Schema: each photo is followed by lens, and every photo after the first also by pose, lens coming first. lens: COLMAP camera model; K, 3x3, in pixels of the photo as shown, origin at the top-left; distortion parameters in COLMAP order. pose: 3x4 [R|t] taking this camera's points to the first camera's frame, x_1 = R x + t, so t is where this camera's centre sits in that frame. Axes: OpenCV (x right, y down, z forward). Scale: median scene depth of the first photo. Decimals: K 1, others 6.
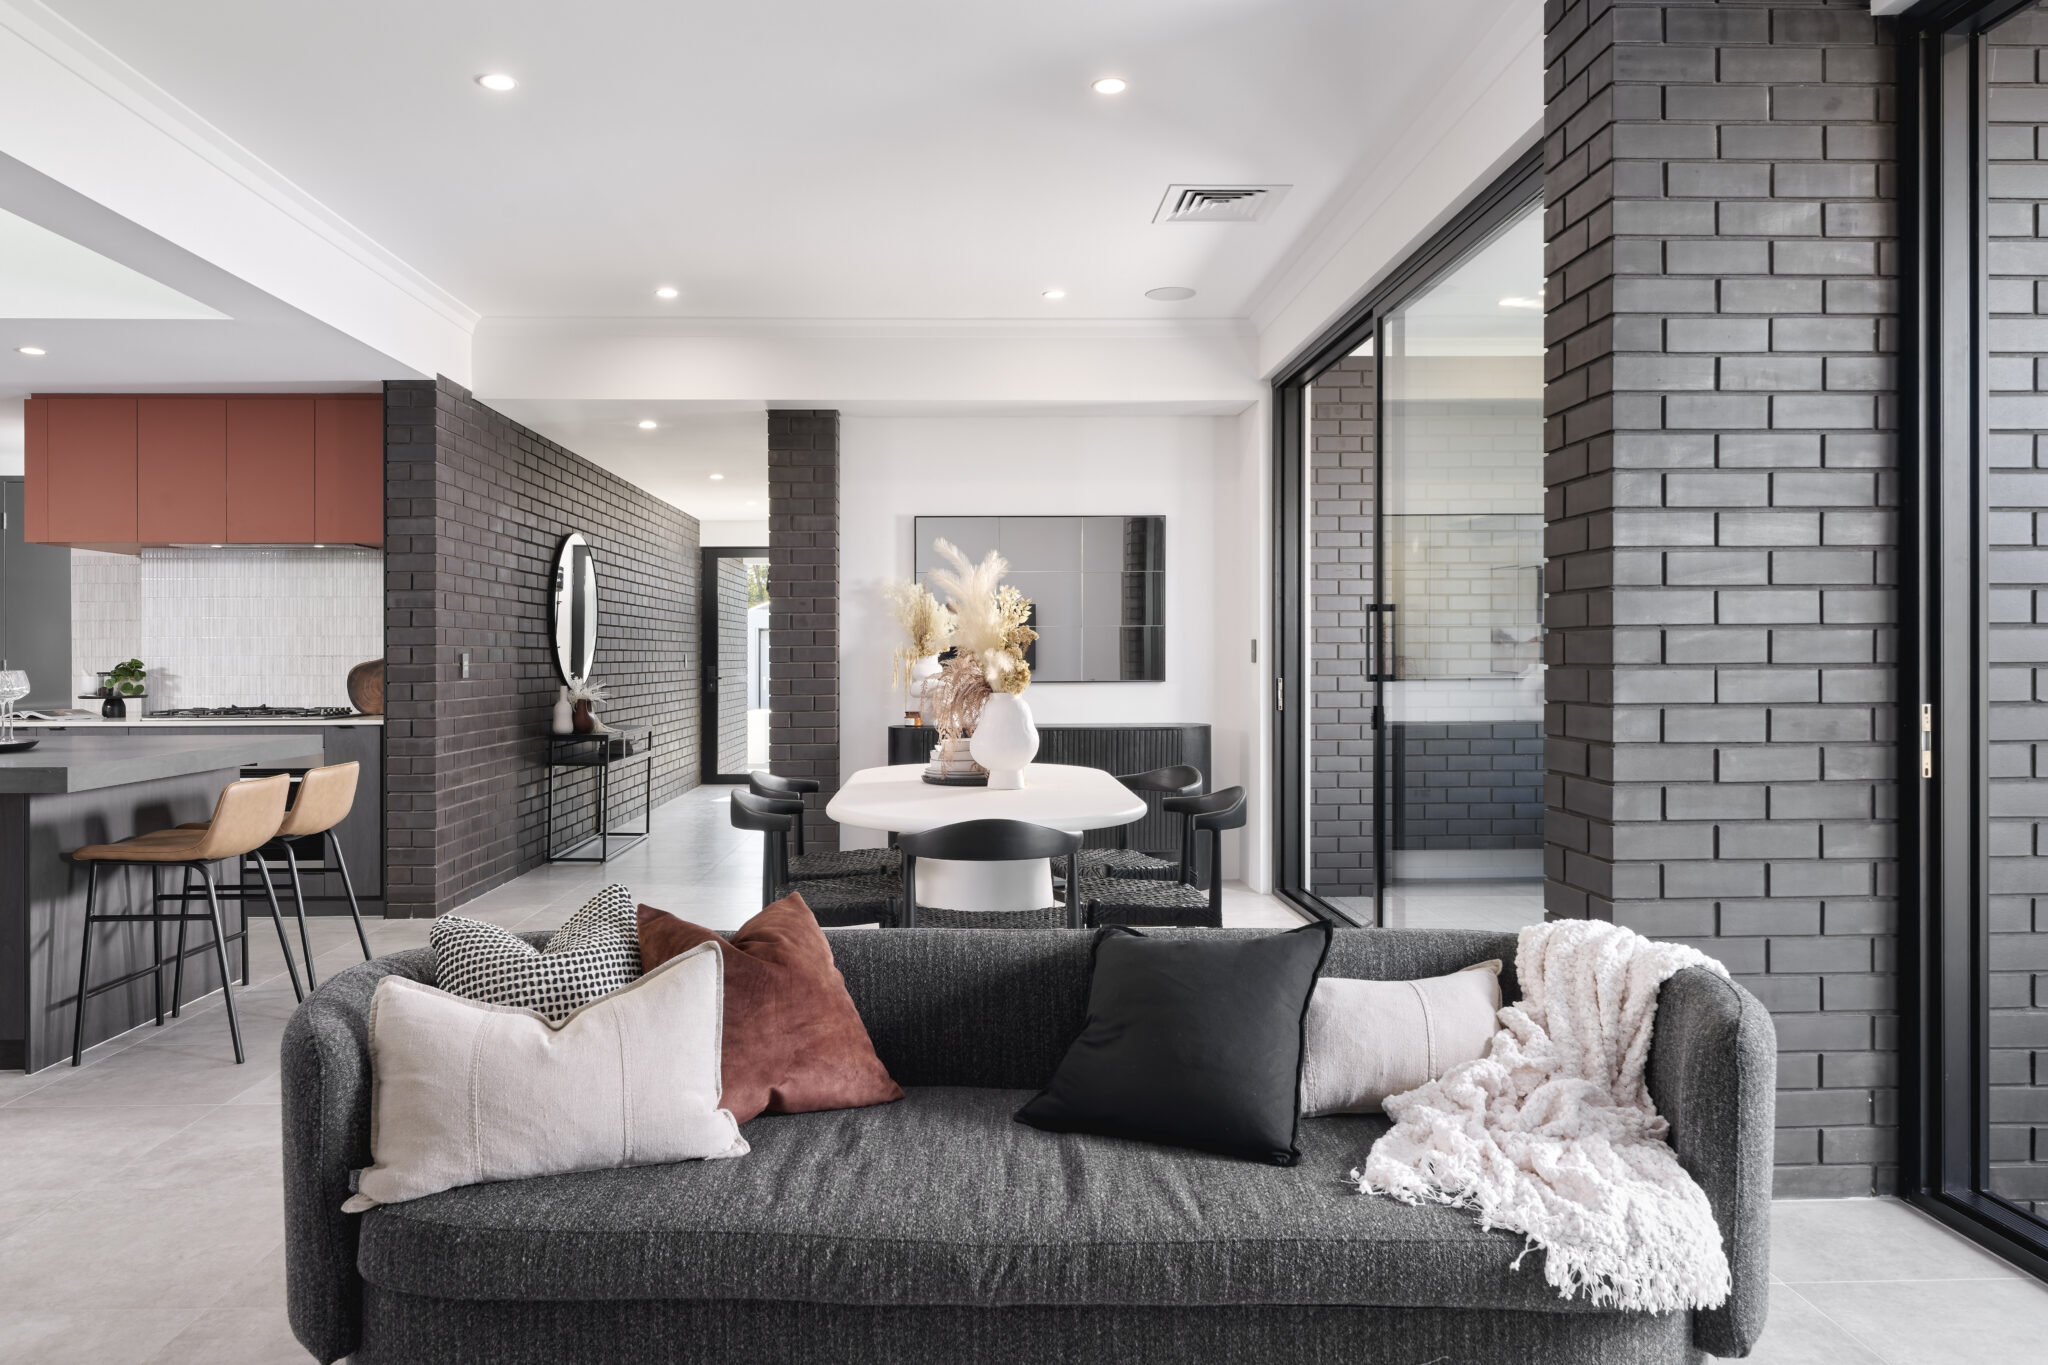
lens RADIAL K [[1379.1, 0, 977.1], [0, 1379.1, 660.7], [0, 0, 1]] dist [-0.003726, -0.006349]
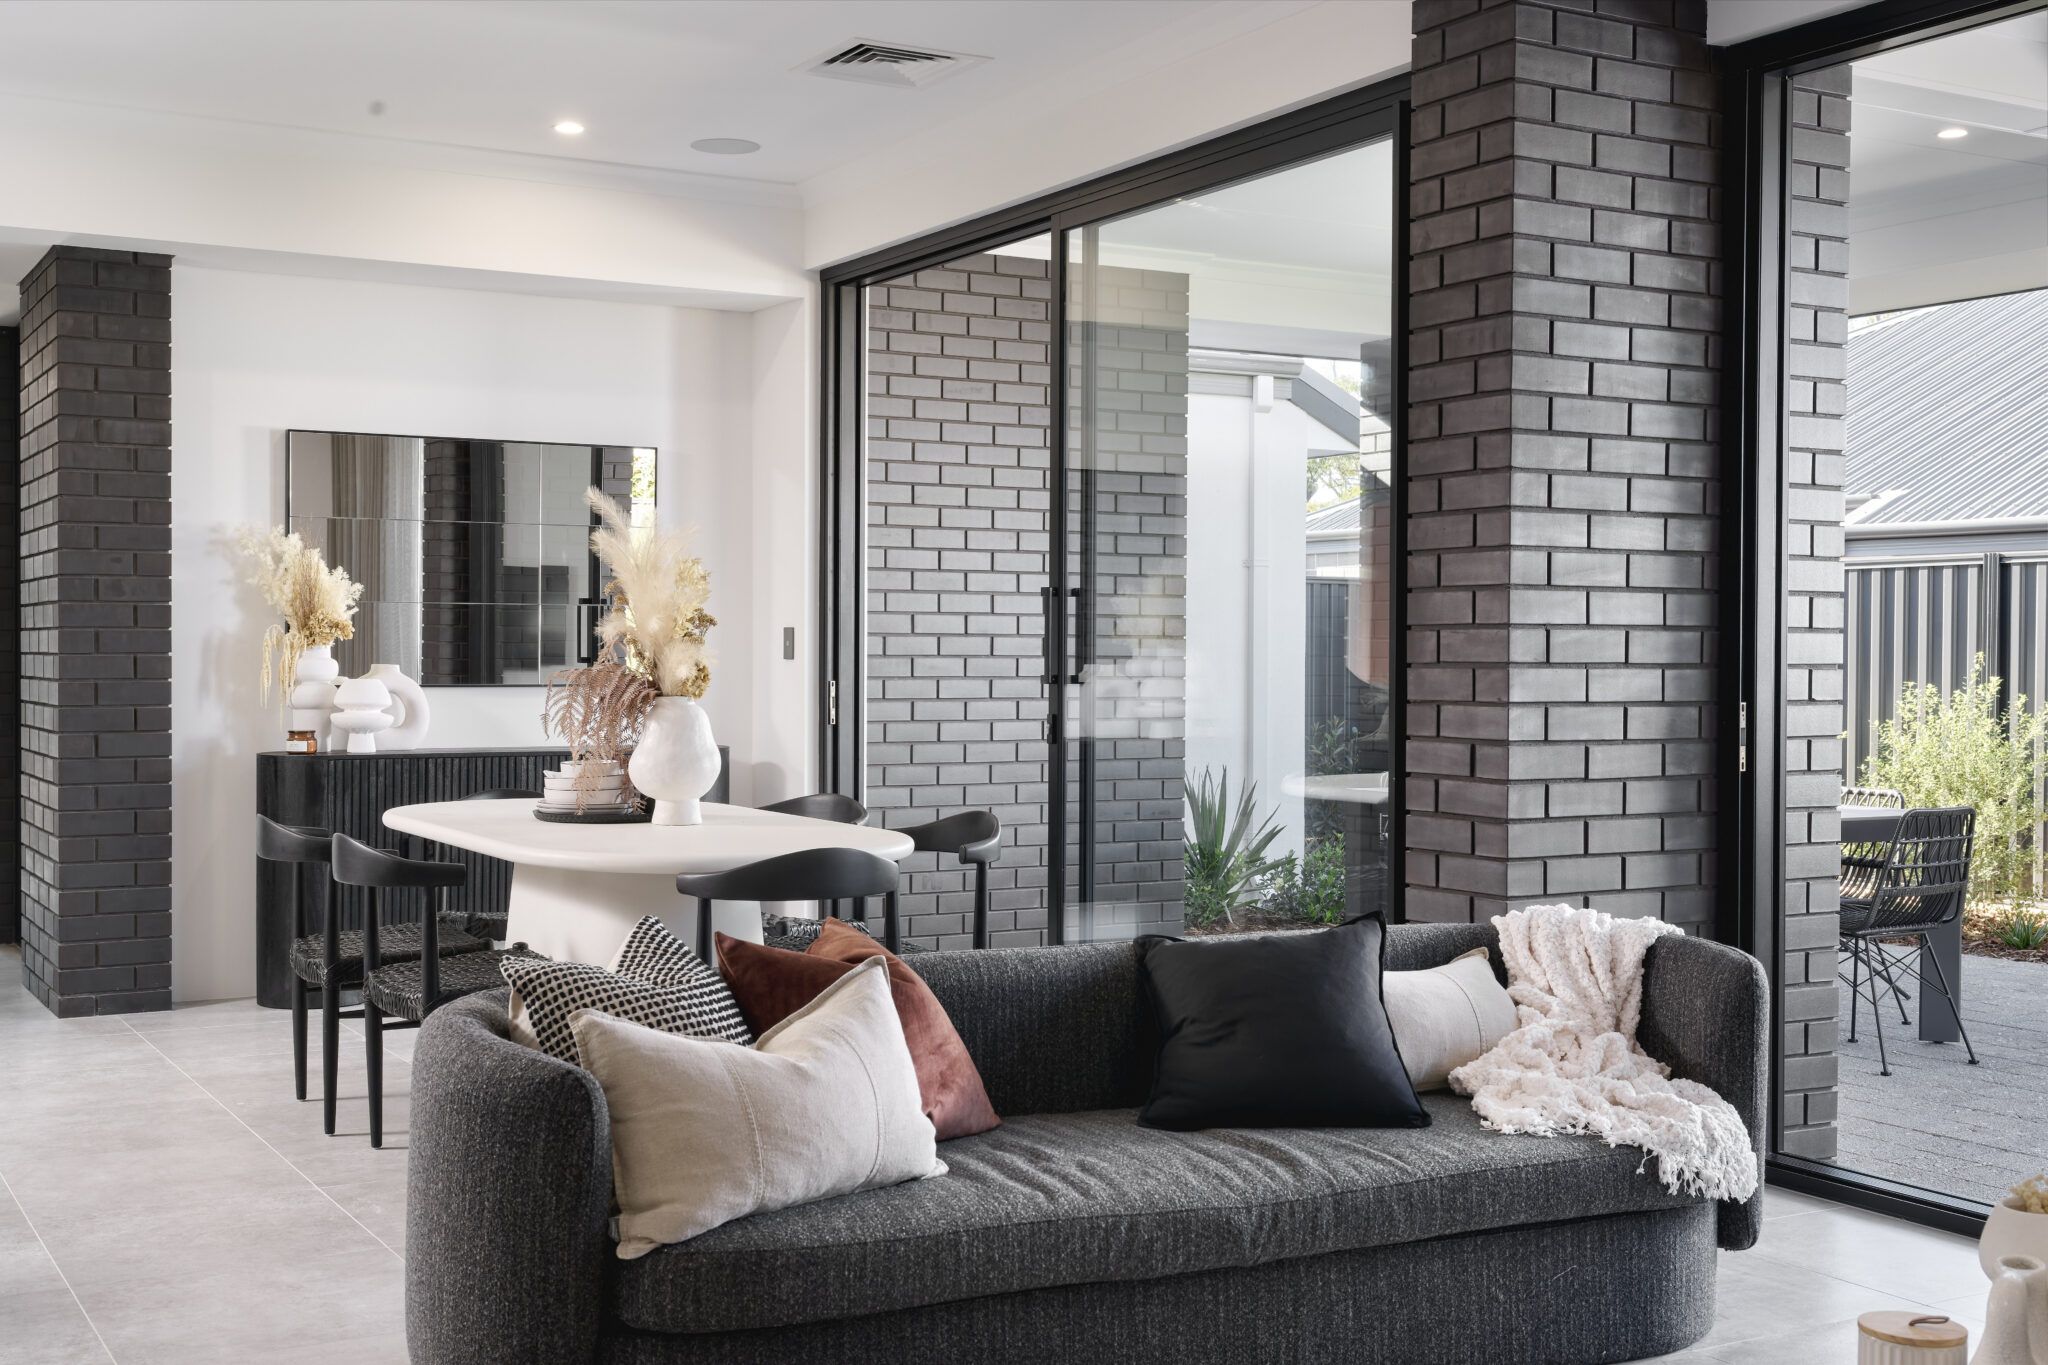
lens RADIAL K [[2344.4, 0, 1012.3], [0, 2344.4, 685.2], [0, 0, 1]] dist [0.007668, 0.000000]
pose [[0.877082, 0.002789, 0.480333, -0.676110], [-0.008174, 0.999925, 0.009120, 0.006217], [-0.480271, -0.011925, 0.877039, -0.322602]]
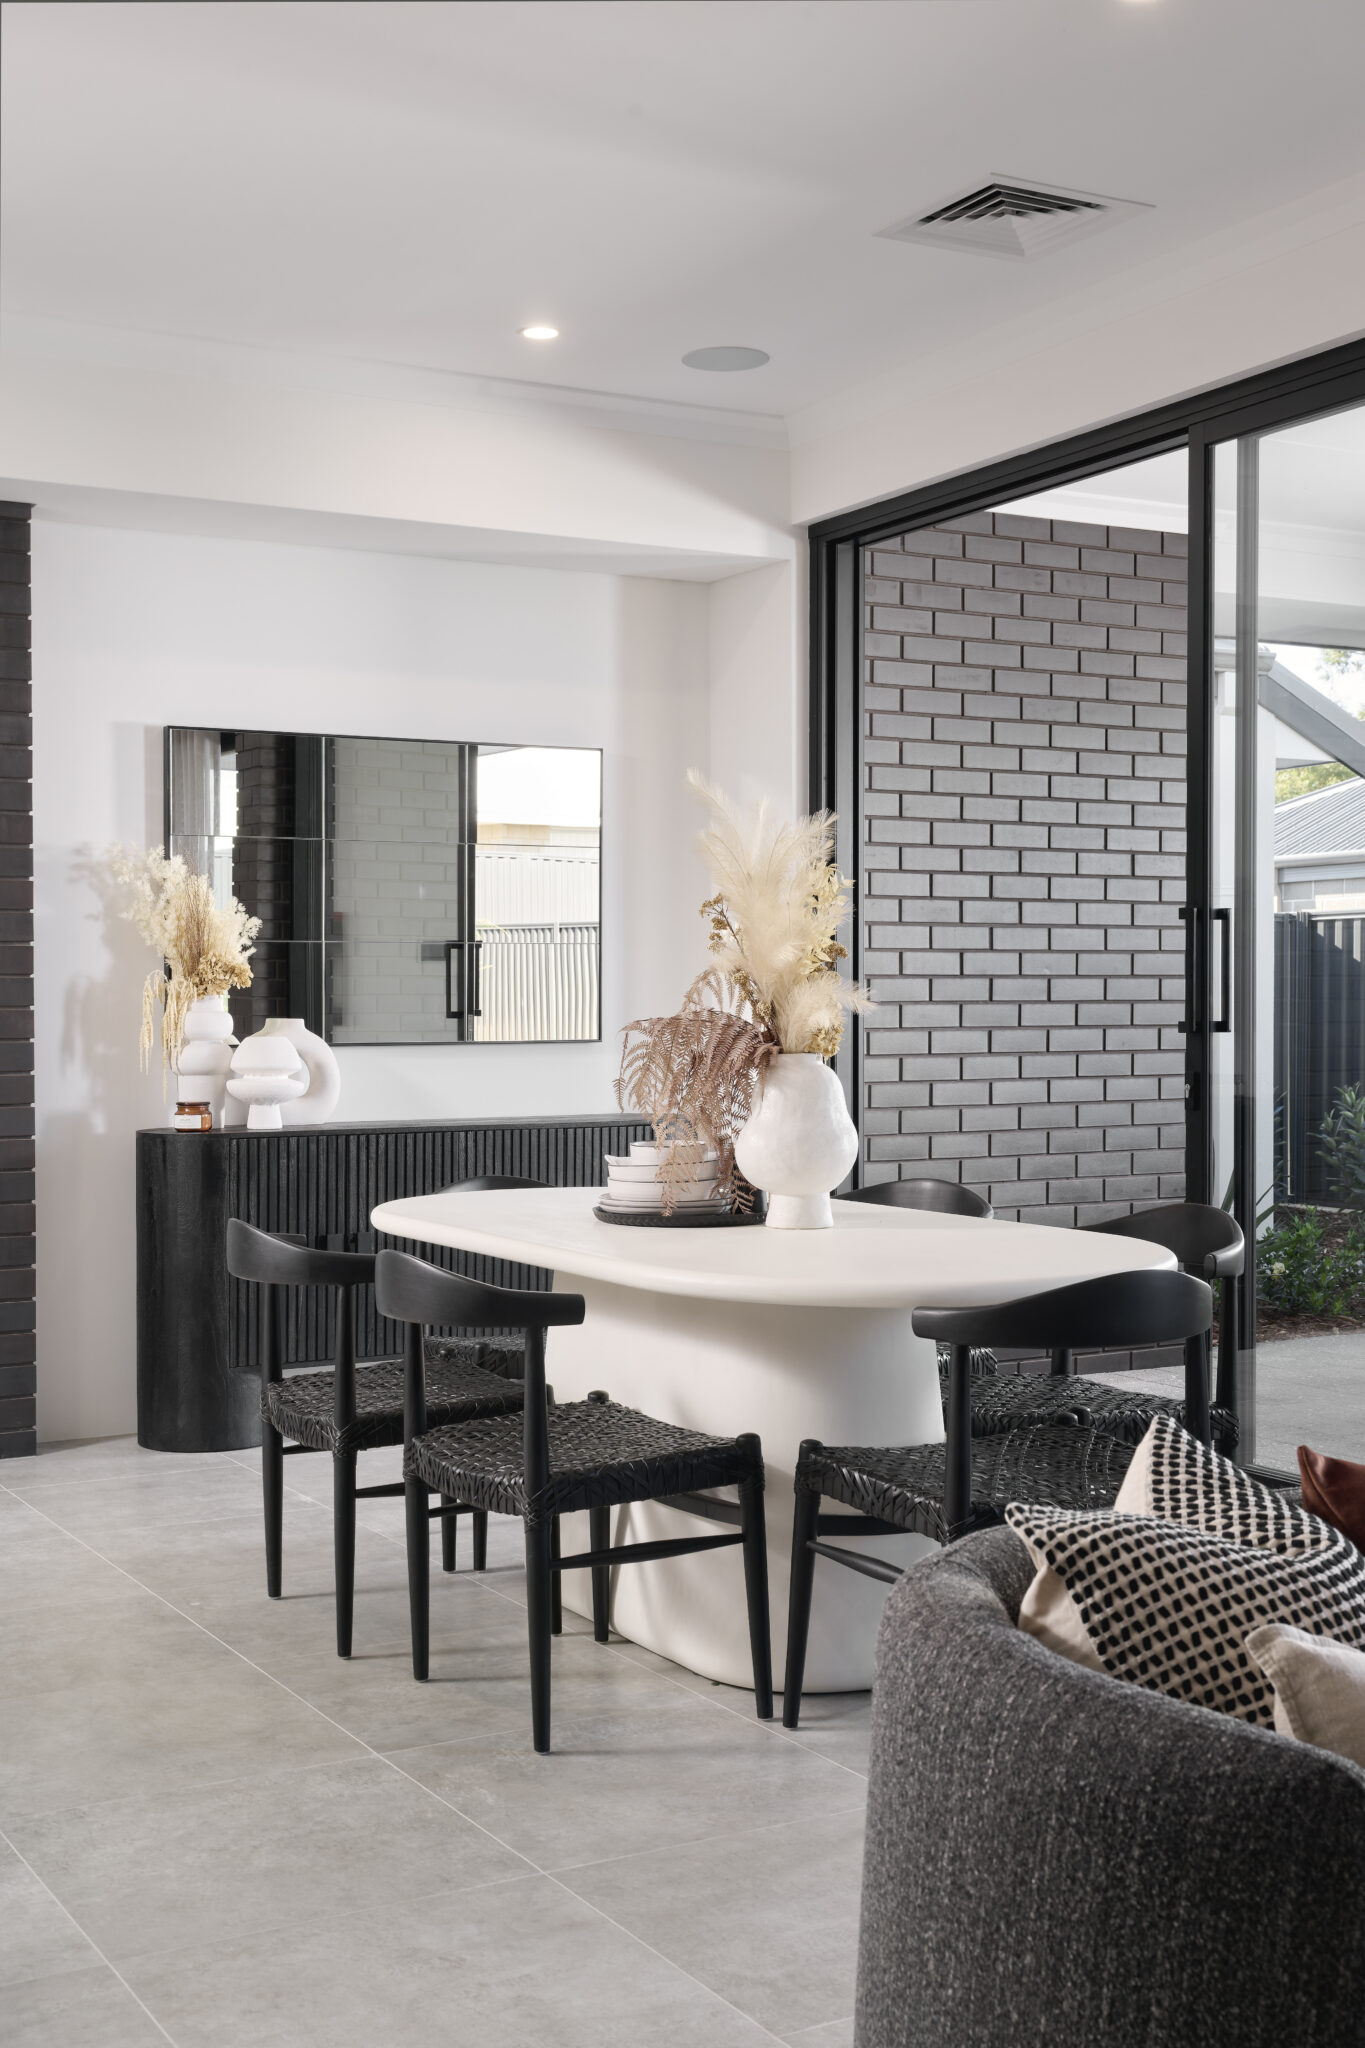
lens RADIAL K [[2403.4, 0, 691.2], [0, 2403.4, 1042.8], [0, 0, 1]] dist [0.000431, 0.000000]
pose [[0.879052, -0.006601, 0.476681, -0.743722], [0.002399, 0.999953, 0.009424, 0.015424], [-0.476720, -0.007140, 0.879026, 0.268748]]
